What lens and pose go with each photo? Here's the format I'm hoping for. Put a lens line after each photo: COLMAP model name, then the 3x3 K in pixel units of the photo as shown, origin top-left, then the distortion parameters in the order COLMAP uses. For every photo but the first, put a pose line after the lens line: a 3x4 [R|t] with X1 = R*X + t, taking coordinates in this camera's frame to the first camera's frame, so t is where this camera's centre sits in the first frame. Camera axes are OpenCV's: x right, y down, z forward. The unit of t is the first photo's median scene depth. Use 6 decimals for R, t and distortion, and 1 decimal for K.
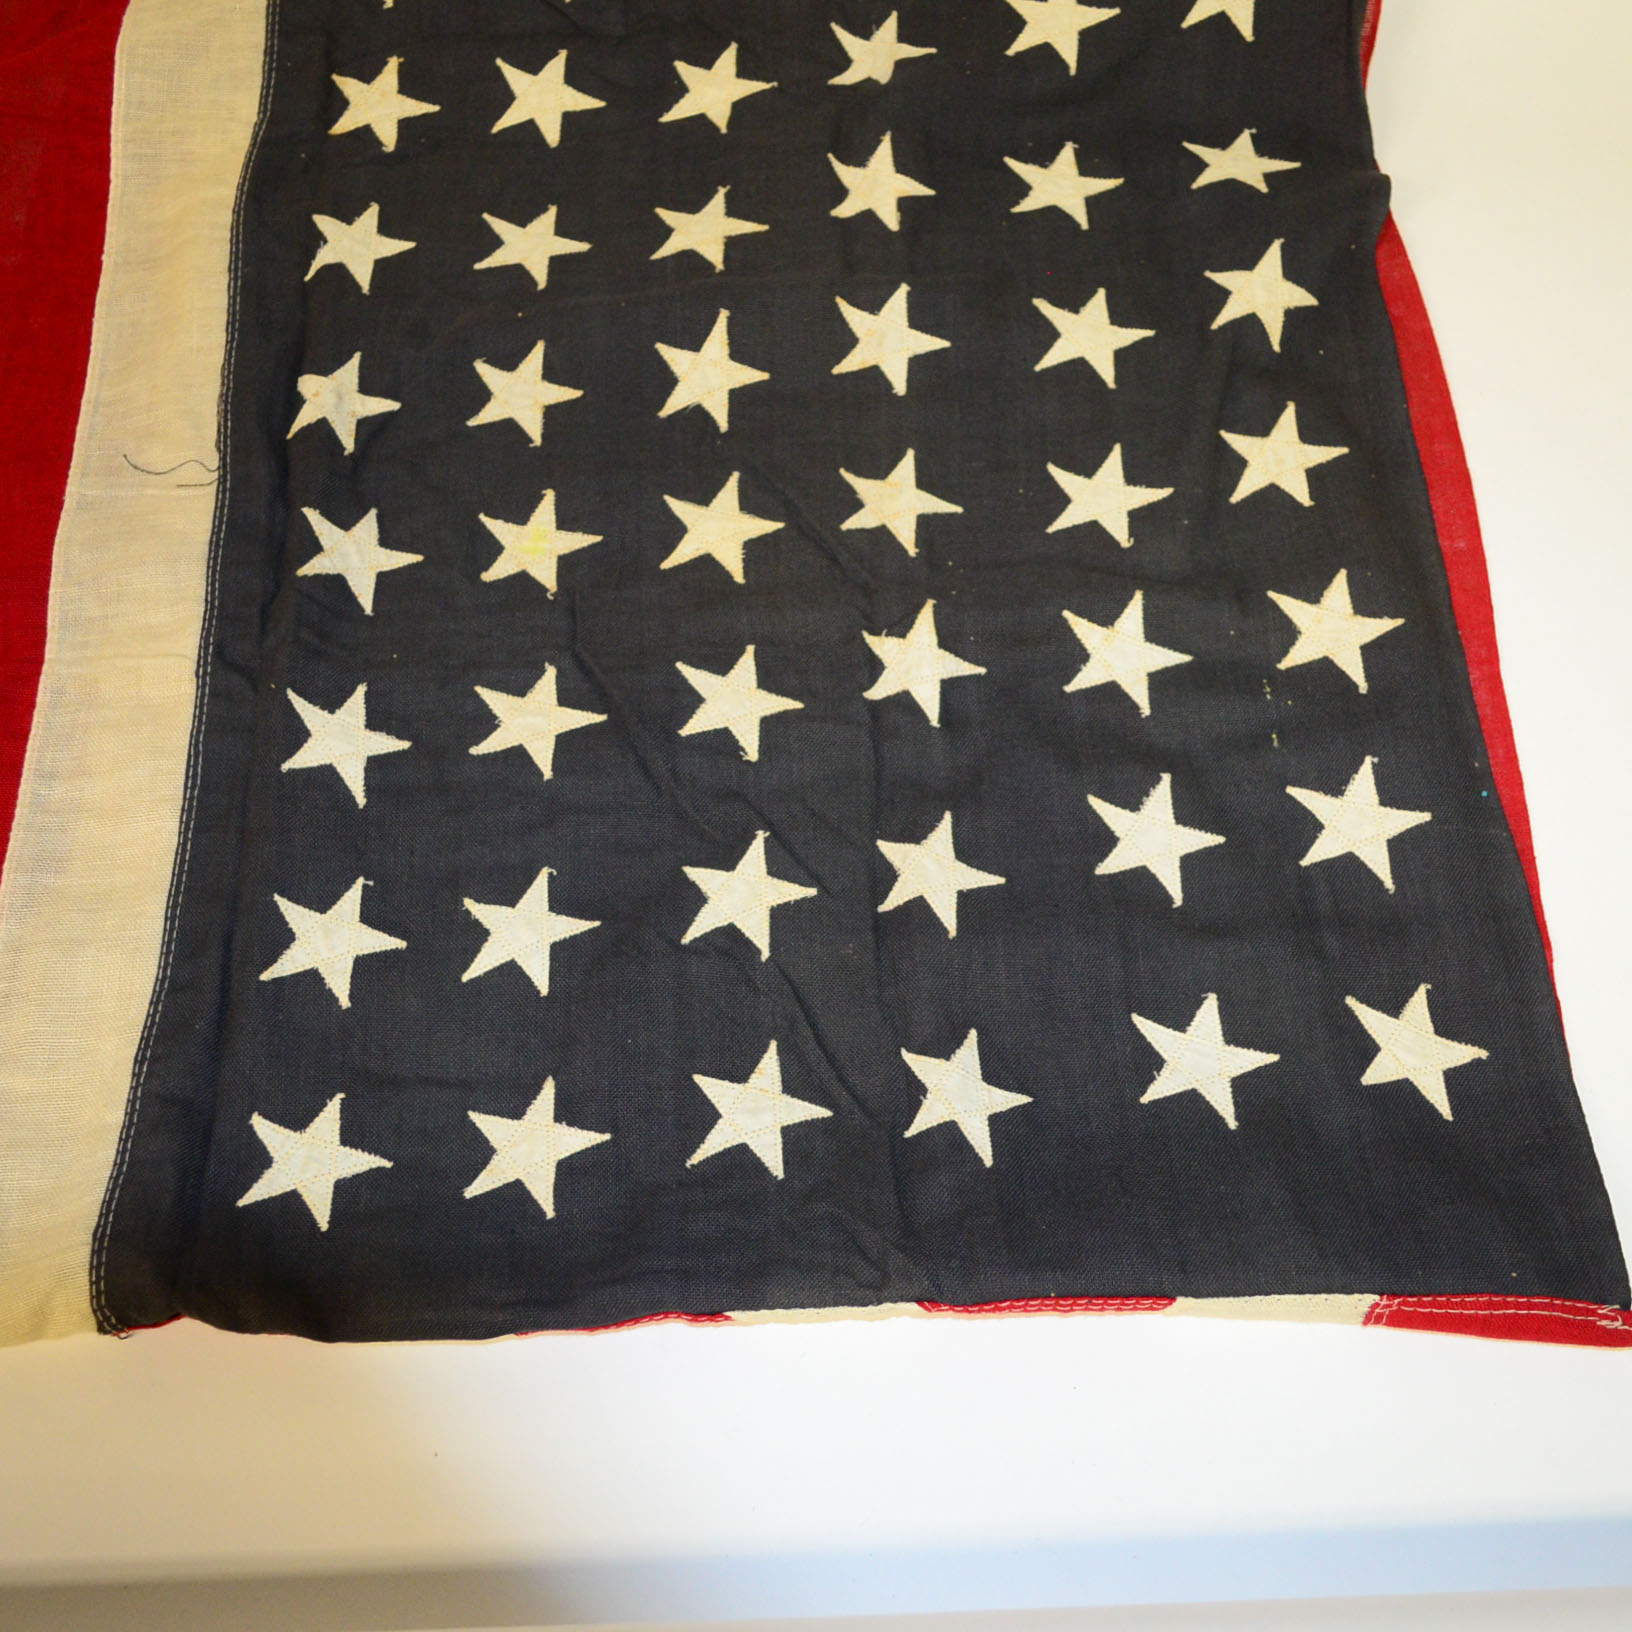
lens RADIAL K [[1890.5, 0, 816.0], [0, 1890.5, 816.0], [0, 0, 1]] dist [-0.014048, 0.013919]
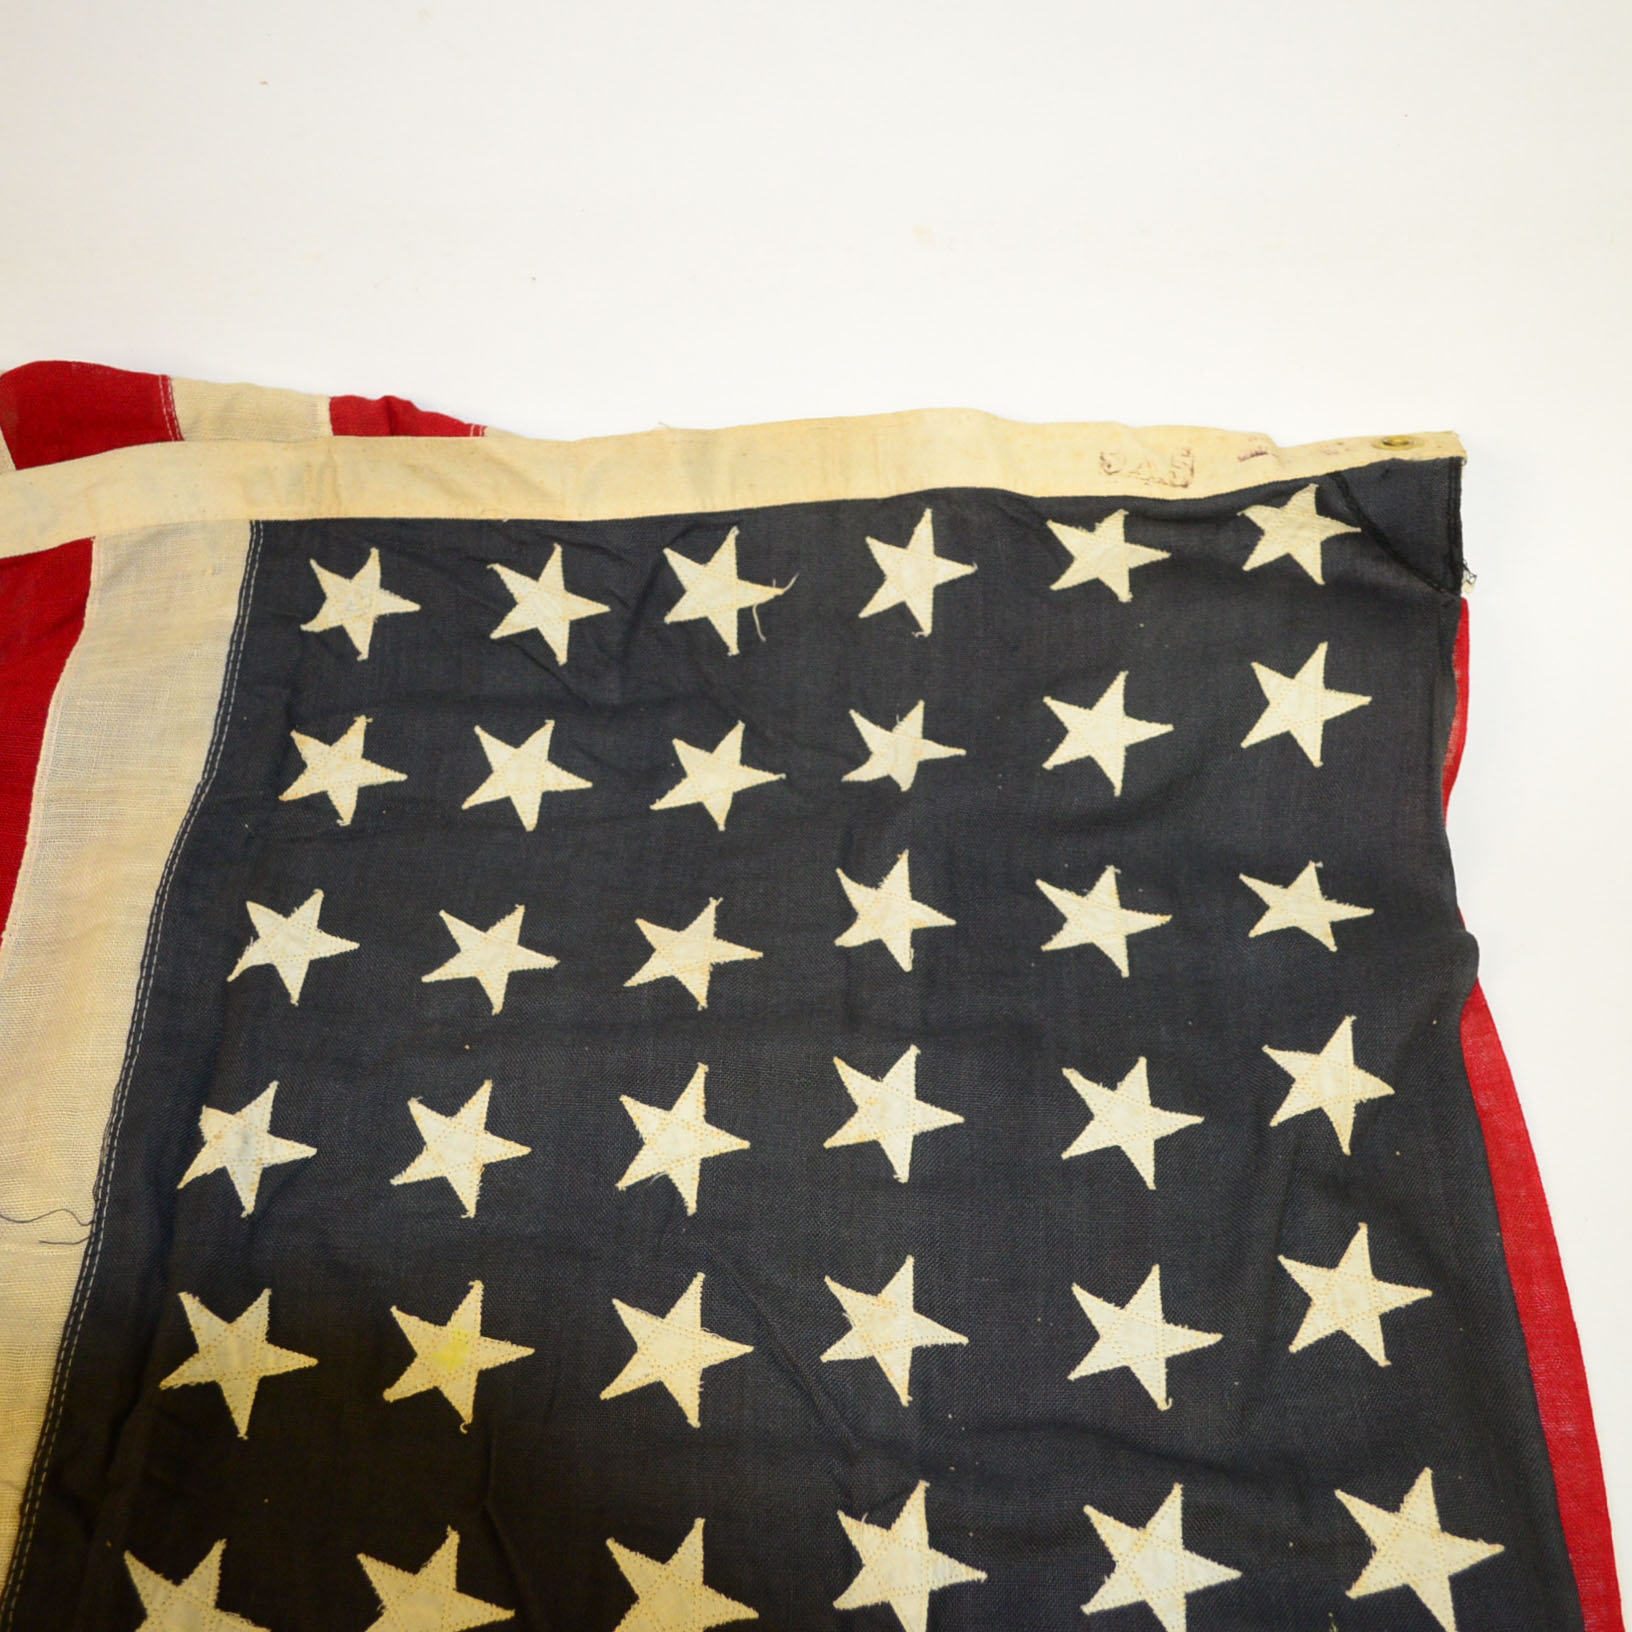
lens RADIAL K [[1890.5, 0, 816.0], [0, 1890.5, 816.0], [0, 0, 1]] dist [-0.014048, 0.013919]
pose [[0.998054, 0.061239, -0.011727, 0.005899], [-0.062347, 0.982587, -0.175030, -0.231096], [0.000805, 0.175420, 0.984493, 0.133805]]
